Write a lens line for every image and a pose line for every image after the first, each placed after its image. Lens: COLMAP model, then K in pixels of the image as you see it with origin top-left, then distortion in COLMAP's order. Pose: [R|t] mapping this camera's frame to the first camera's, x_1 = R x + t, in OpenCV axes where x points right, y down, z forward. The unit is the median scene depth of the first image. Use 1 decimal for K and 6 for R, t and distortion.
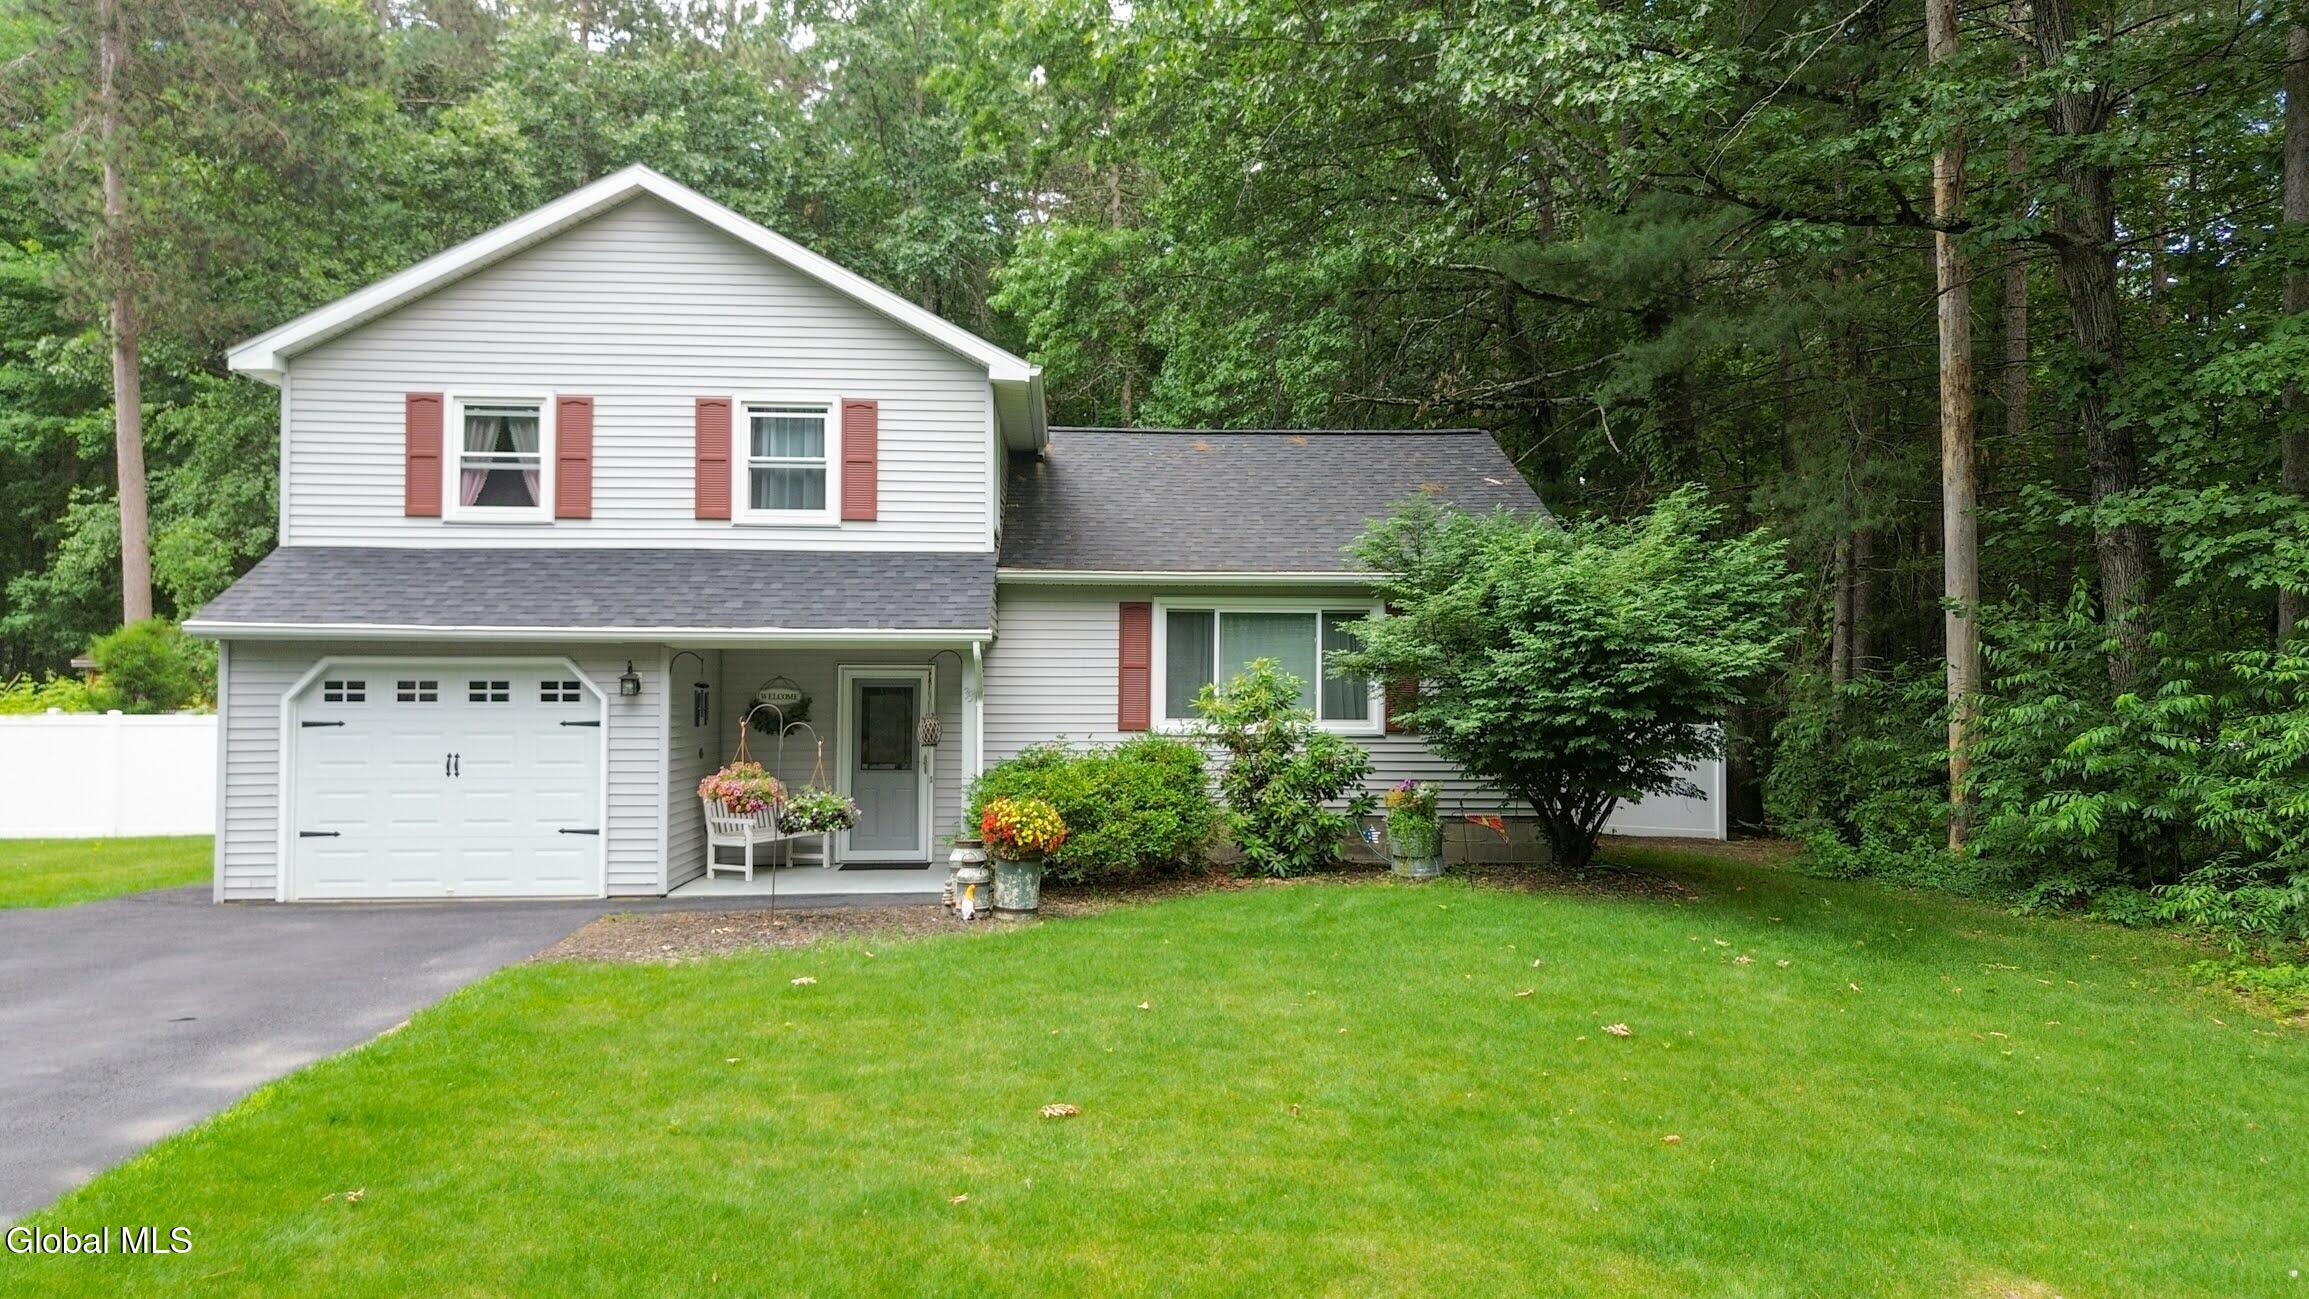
lens RADIAL K [[1657.7, 0, 1173.3], [0, 1657.7, 650.4], [0, 0, 1]] dist [0.054500, -0.010499]
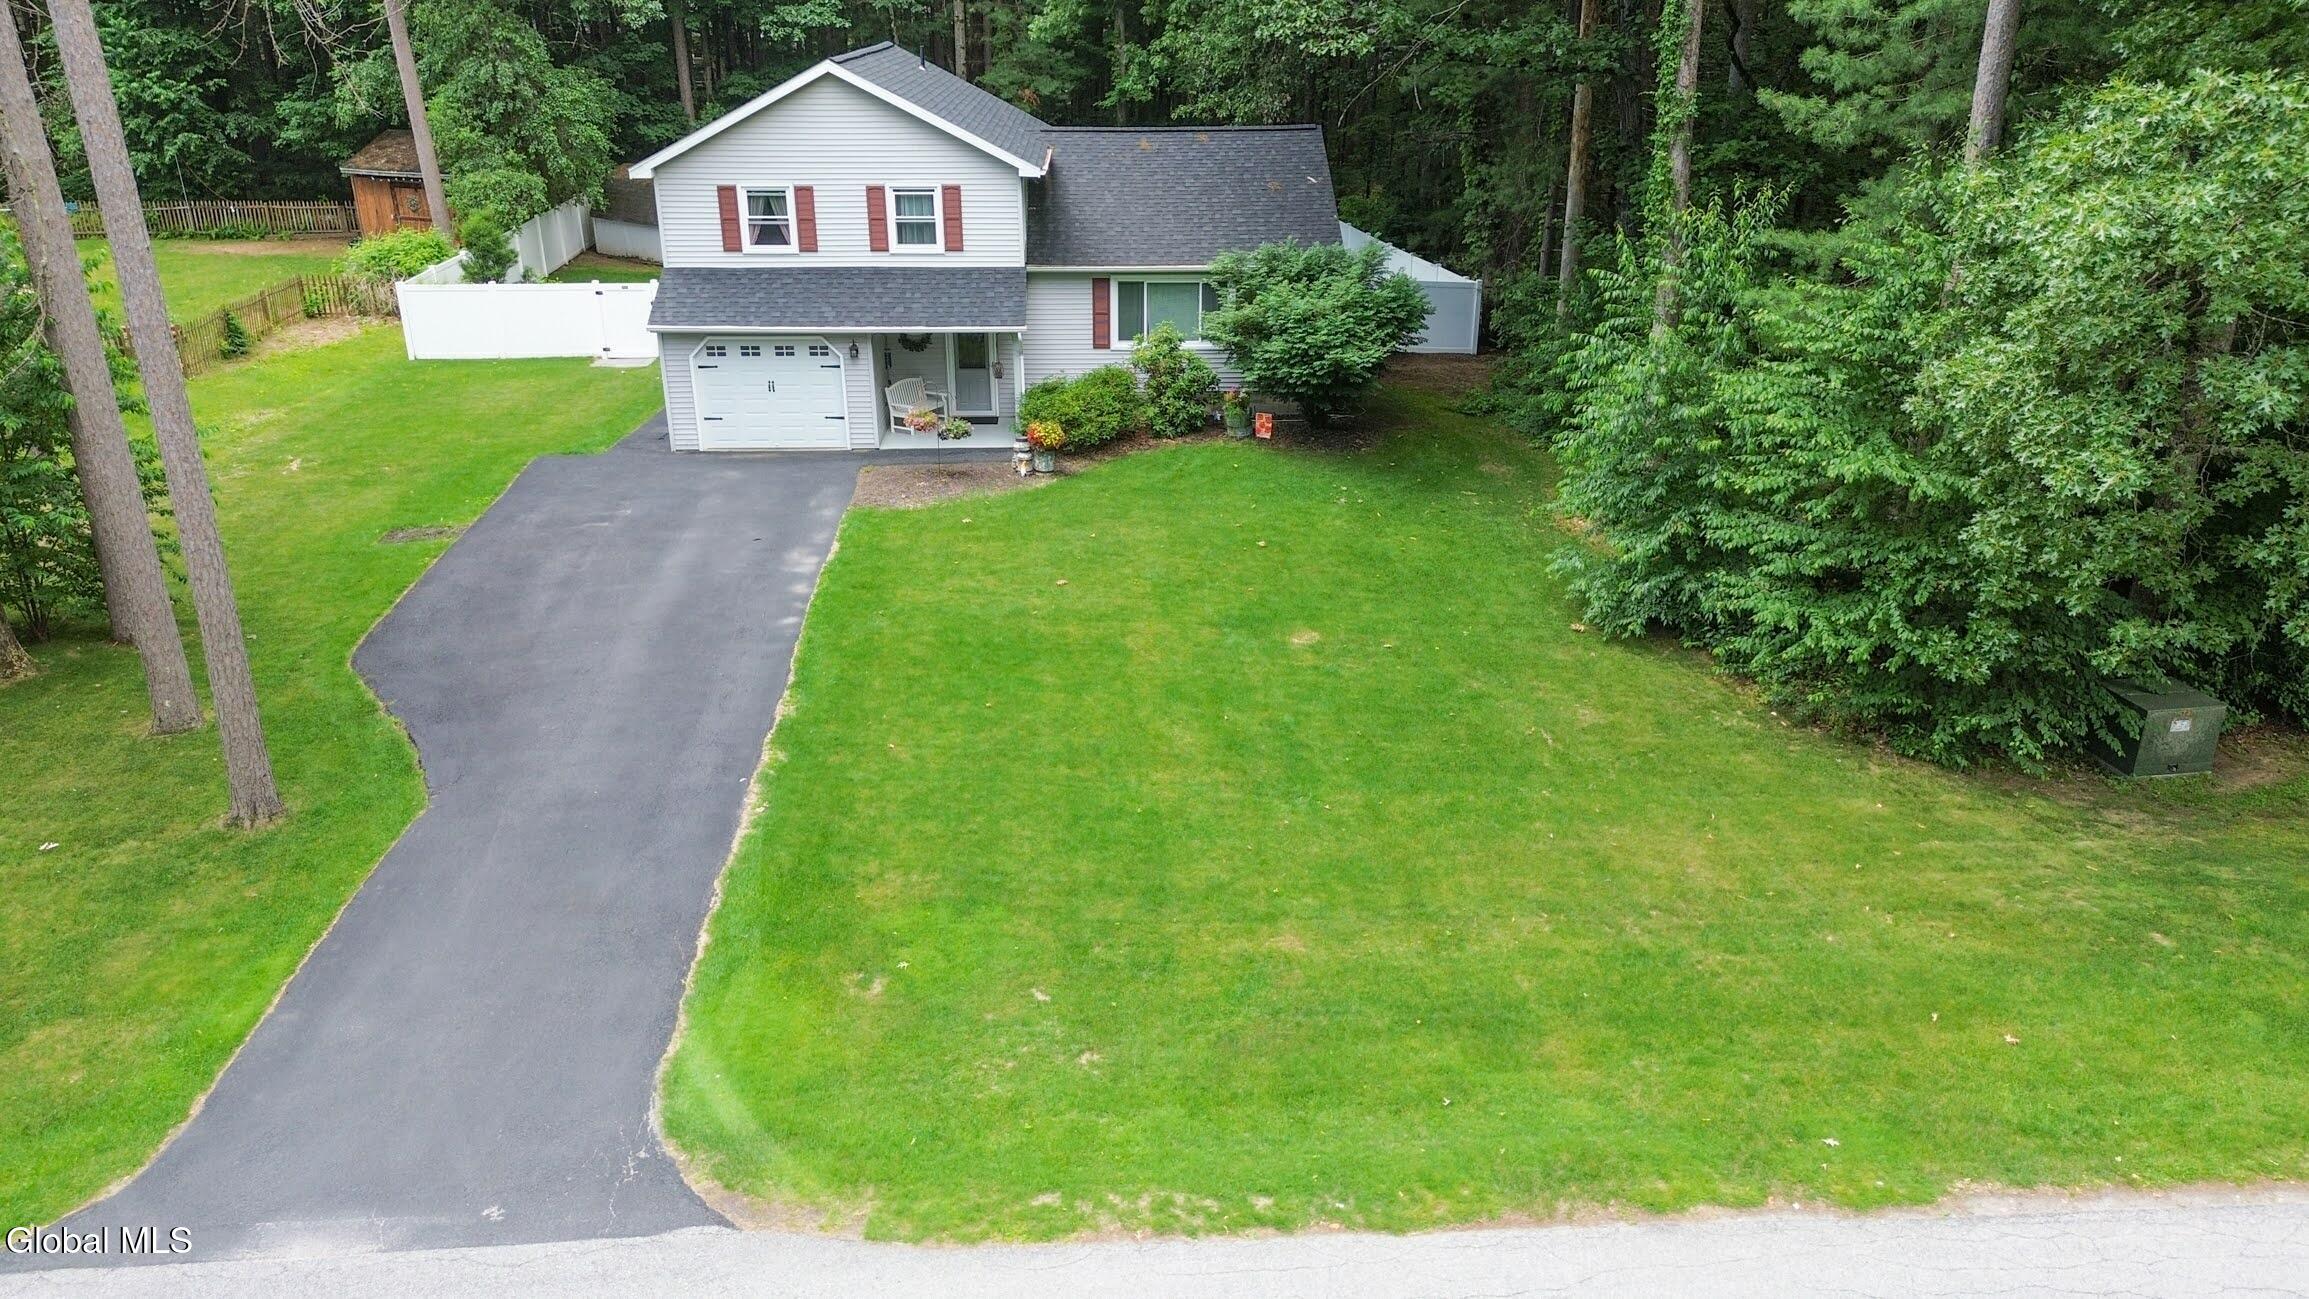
lens RADIAL K [[1657.7, 0, 1153.4], [0, 1657.7, 651.5], [0, 0, 1]] dist [0.054500, -0.010499]
pose [[0.999700, 0.001136, -0.024471, 0.089091], [0.008590, 0.919256, 0.393567, -0.410840], [0.022942, -0.393659, 0.918970, -0.954199]]
